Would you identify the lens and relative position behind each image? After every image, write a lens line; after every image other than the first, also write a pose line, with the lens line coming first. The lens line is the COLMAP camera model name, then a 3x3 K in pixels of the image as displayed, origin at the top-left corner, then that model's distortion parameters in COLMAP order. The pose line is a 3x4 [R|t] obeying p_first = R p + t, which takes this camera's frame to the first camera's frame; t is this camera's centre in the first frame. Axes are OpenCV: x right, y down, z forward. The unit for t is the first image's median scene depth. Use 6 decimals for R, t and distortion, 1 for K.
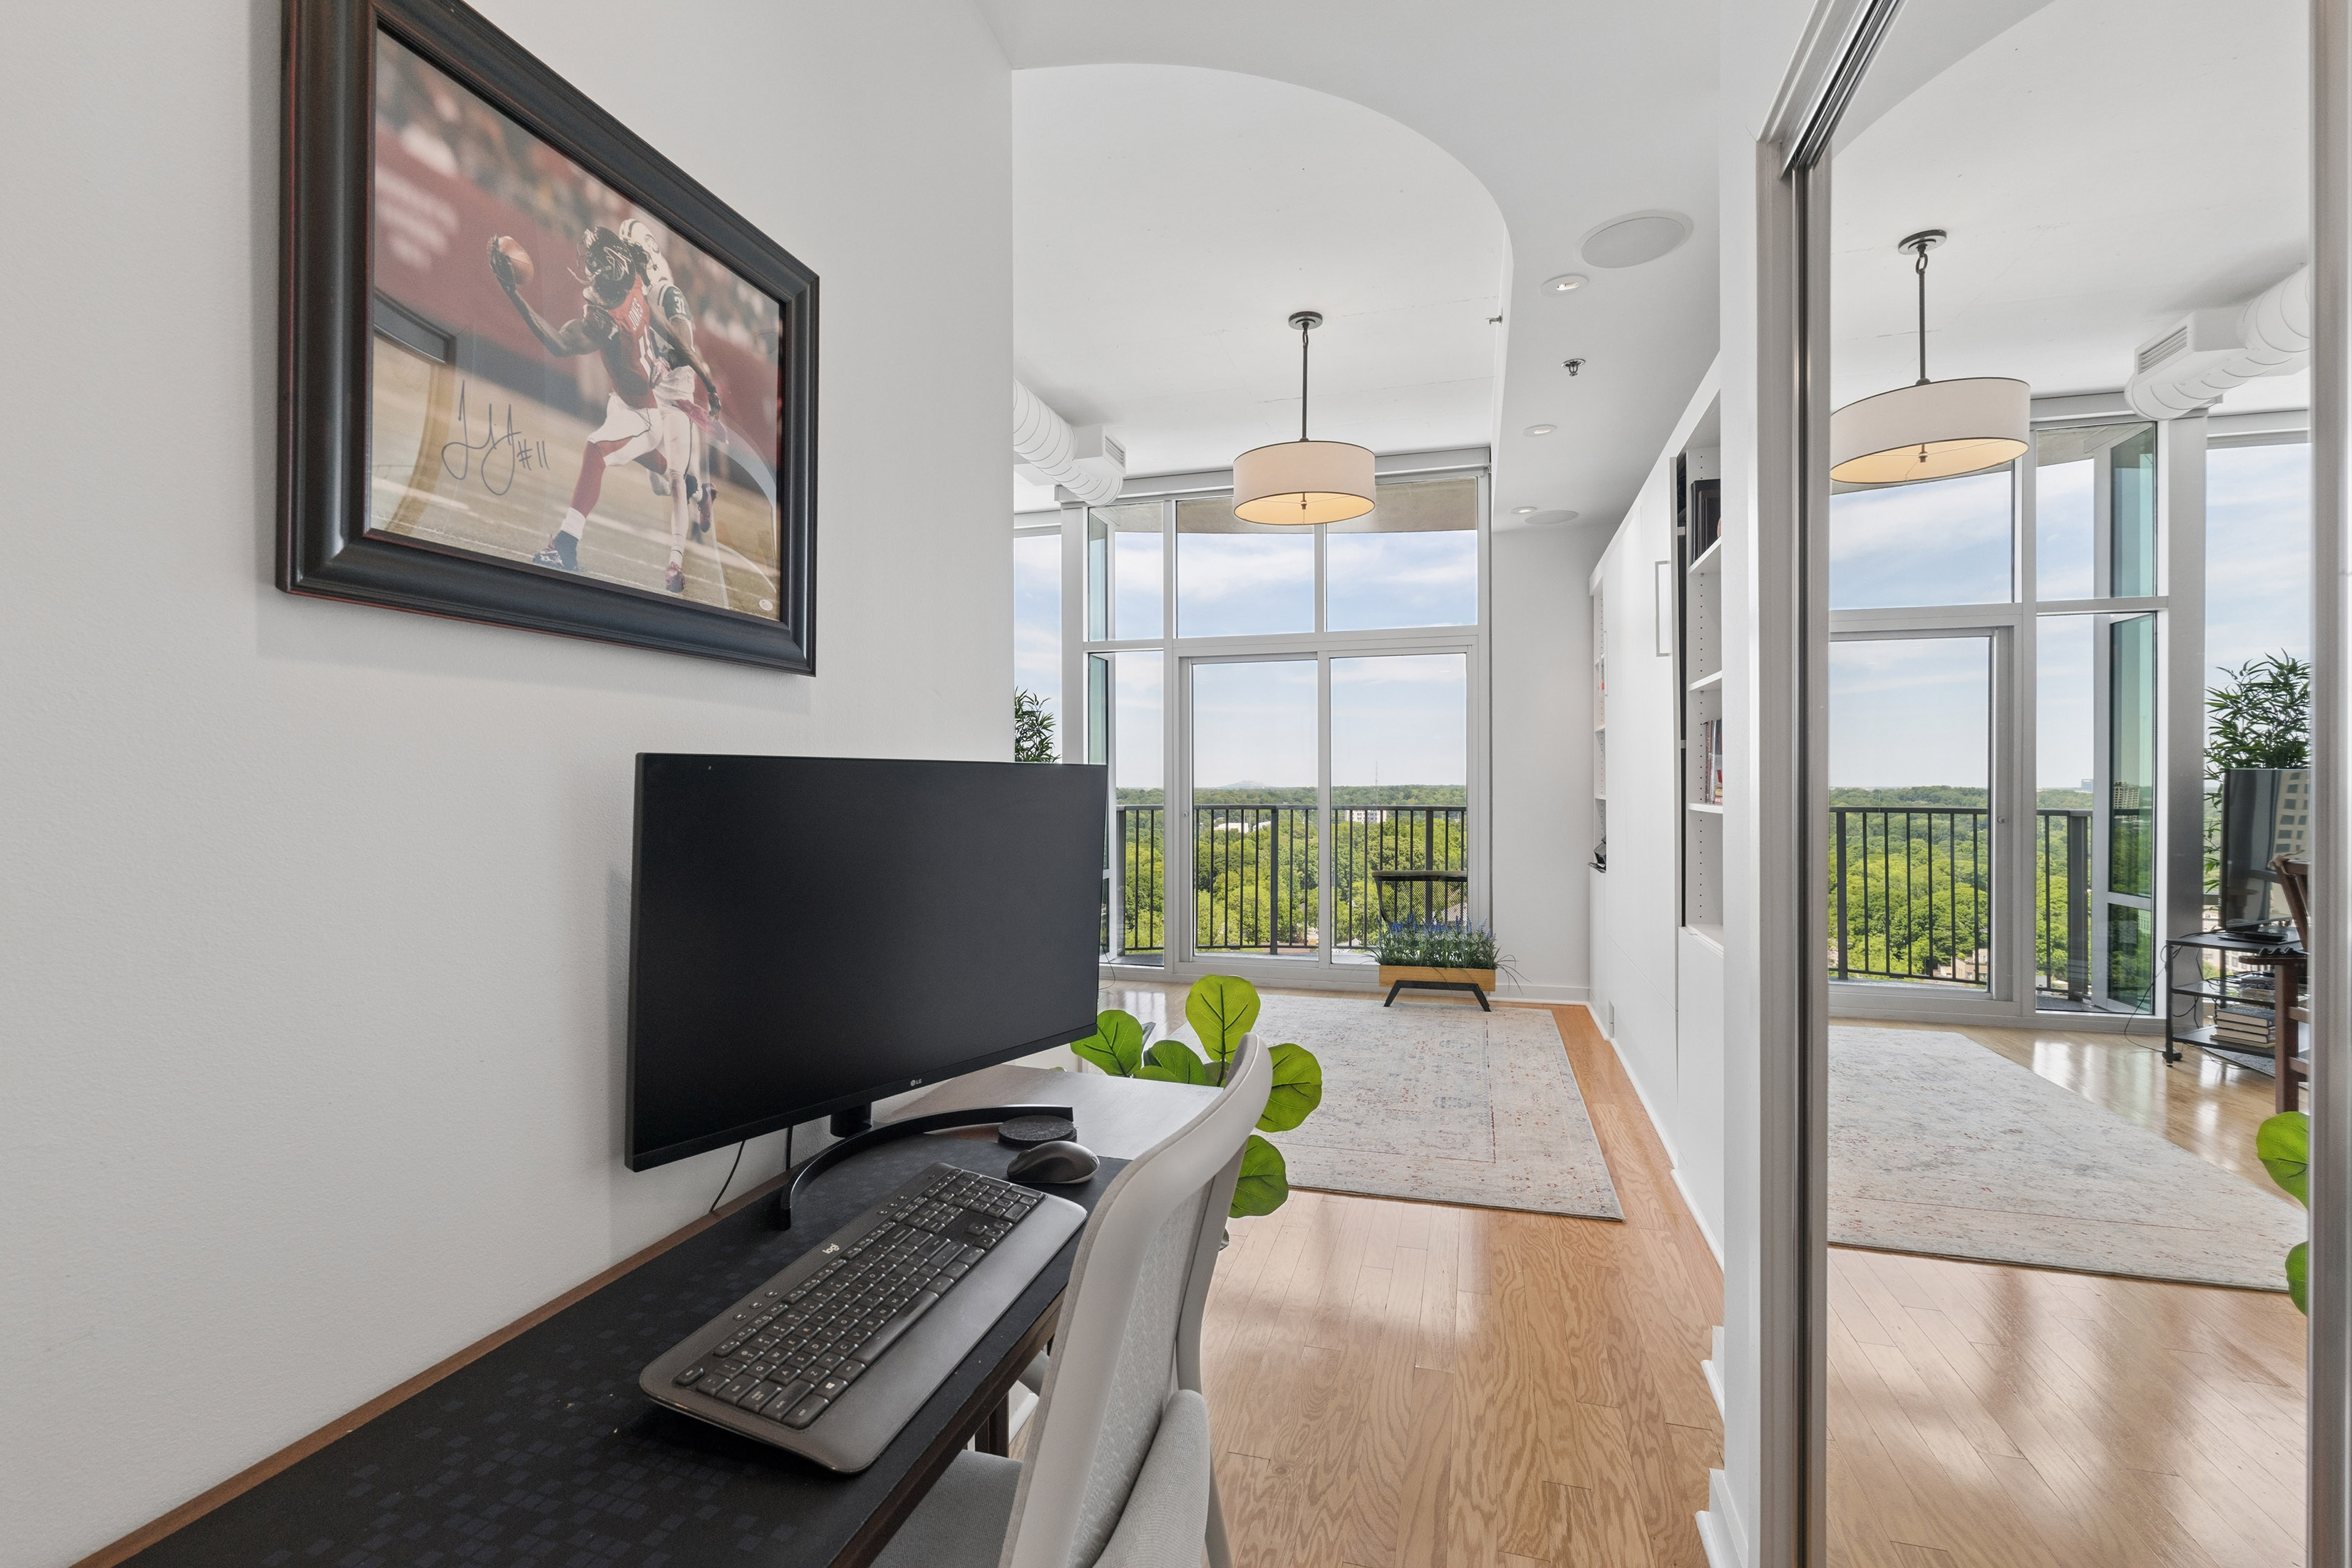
lens RADIAL K [[1035.6, 0, 1140.9], [0, 1035.6, 780.5], [0, 0, 1]] dist [0.014503, -0.037539]
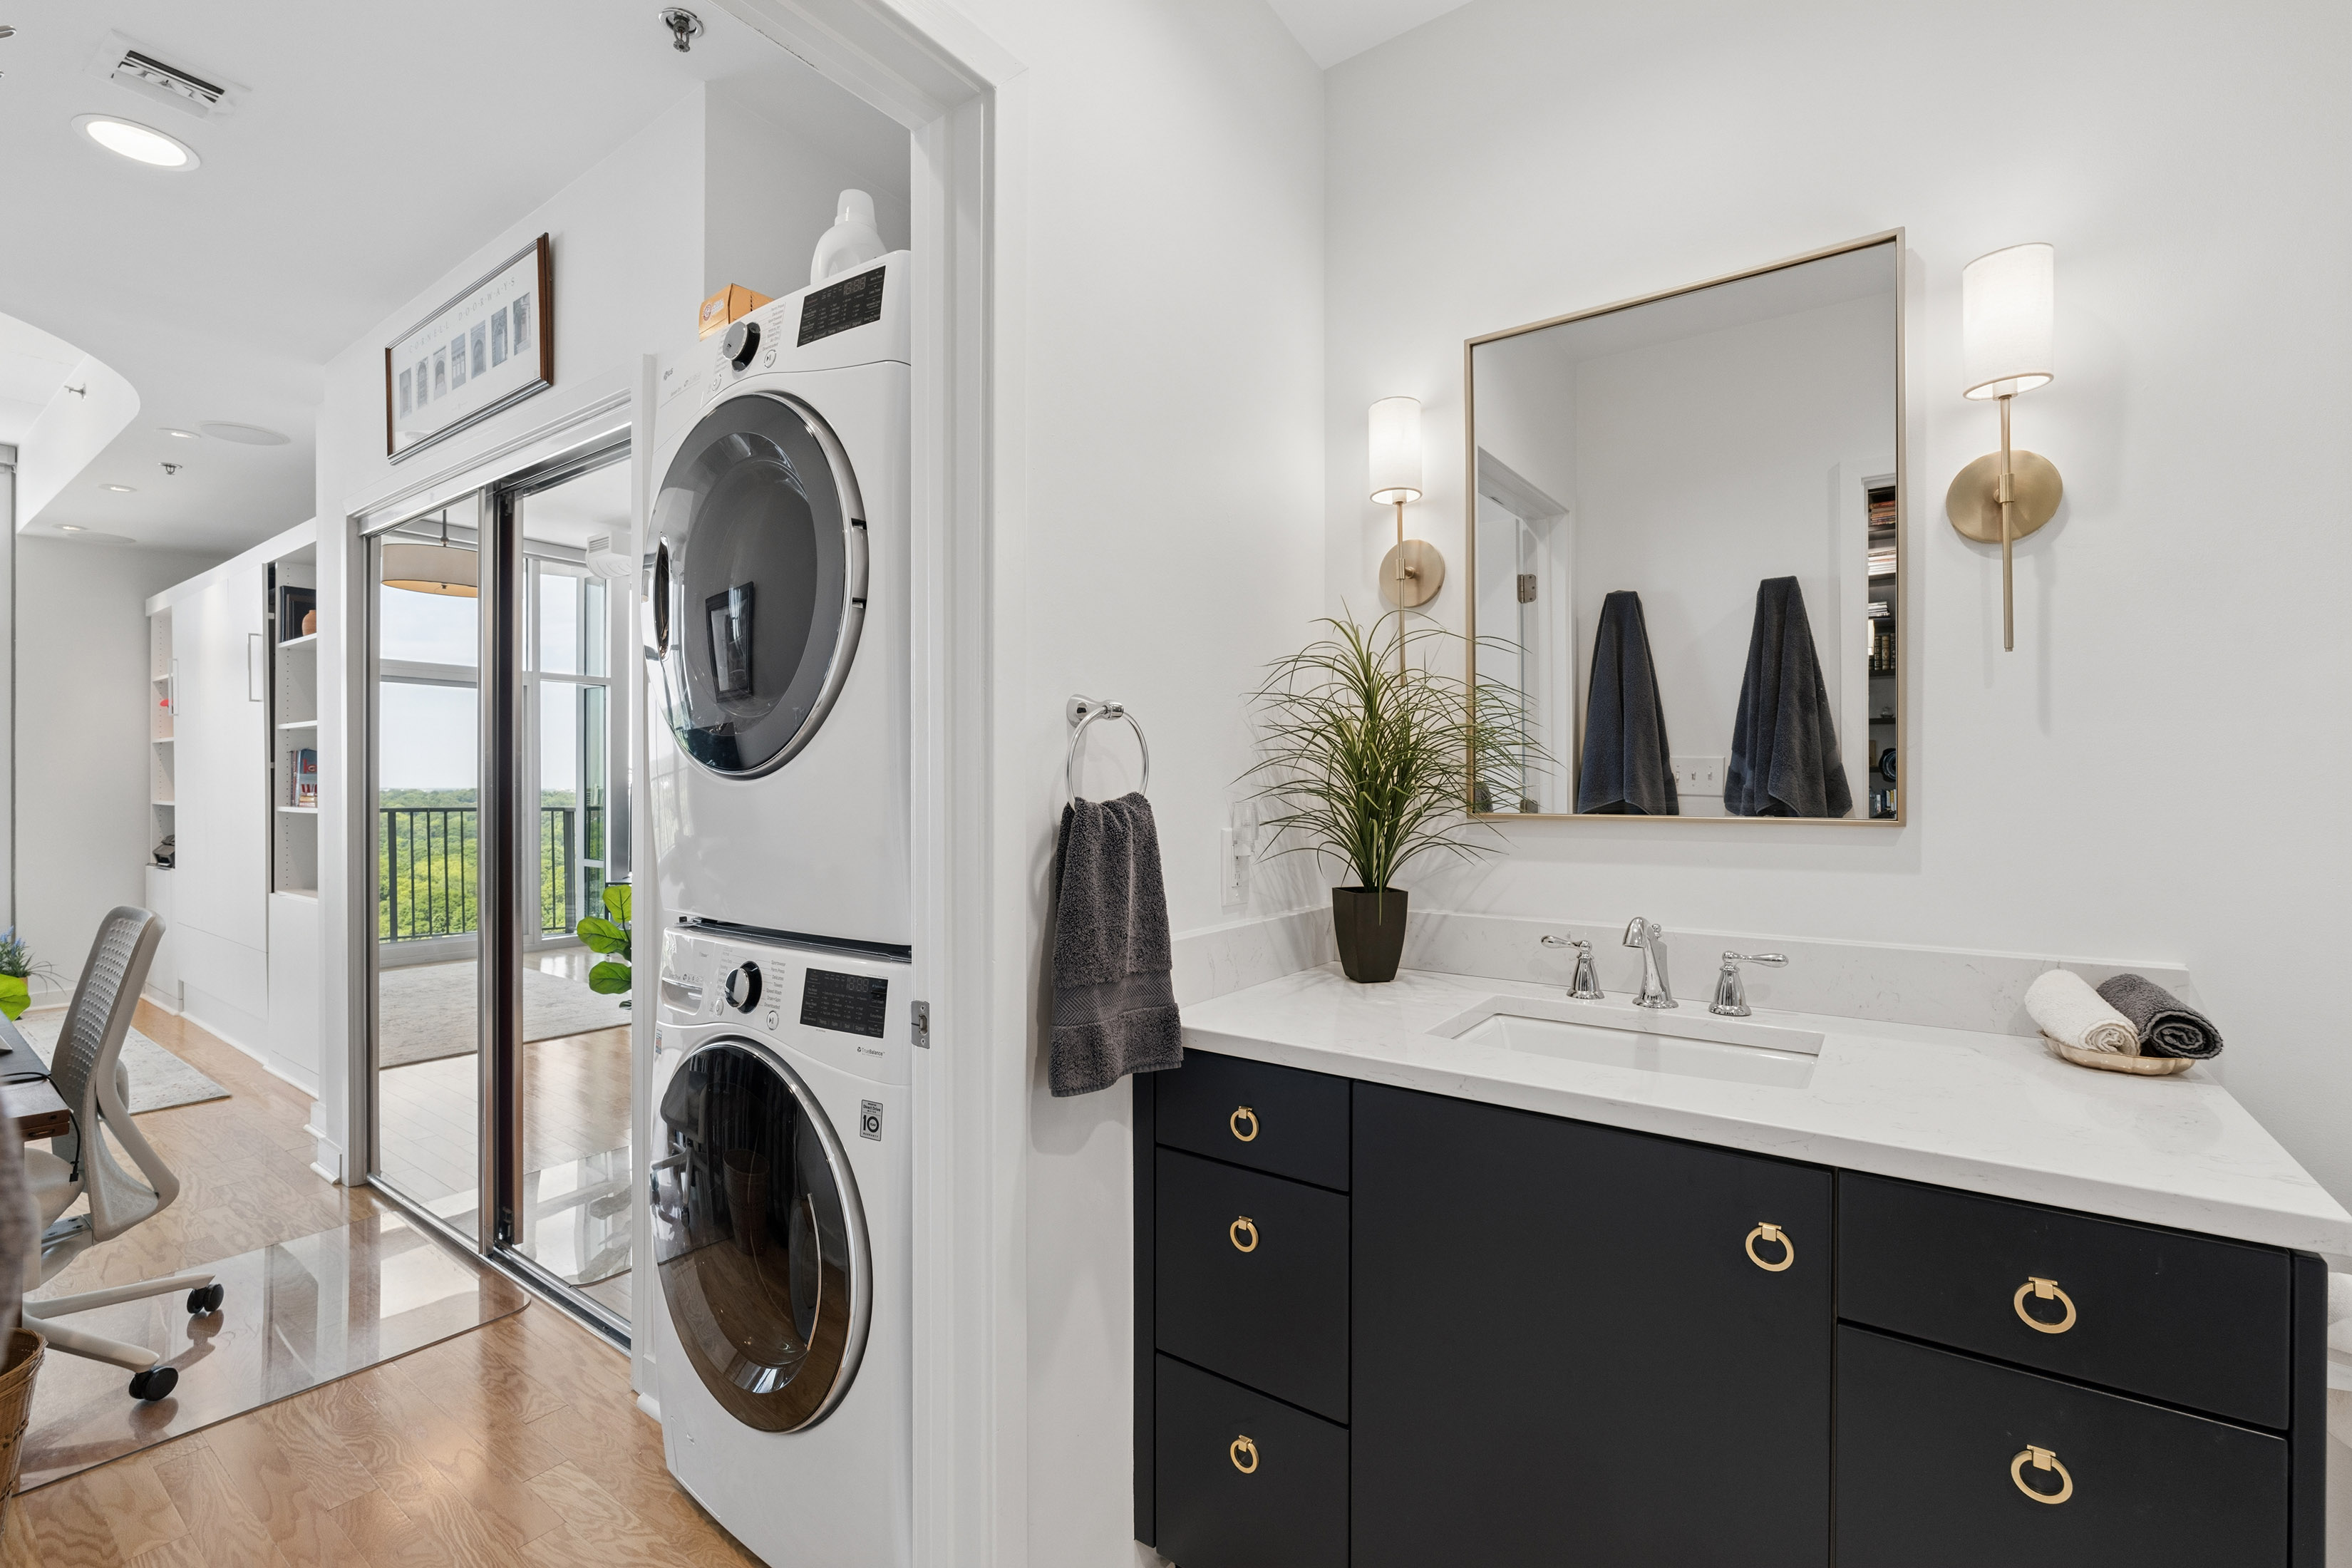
lens RADIAL K [[1057.3, 0, 1194.7], [0, 1057.3, 788.5], [0, 0, 1]] dist [-0.000503, 0.000671]
pose [[0.323932, -0.001047, 0.946080, -0.304115], [-0.005828, 0.999978, 0.003102, -0.010277], [-0.946063, -0.006518, 0.323918, -0.462702]]
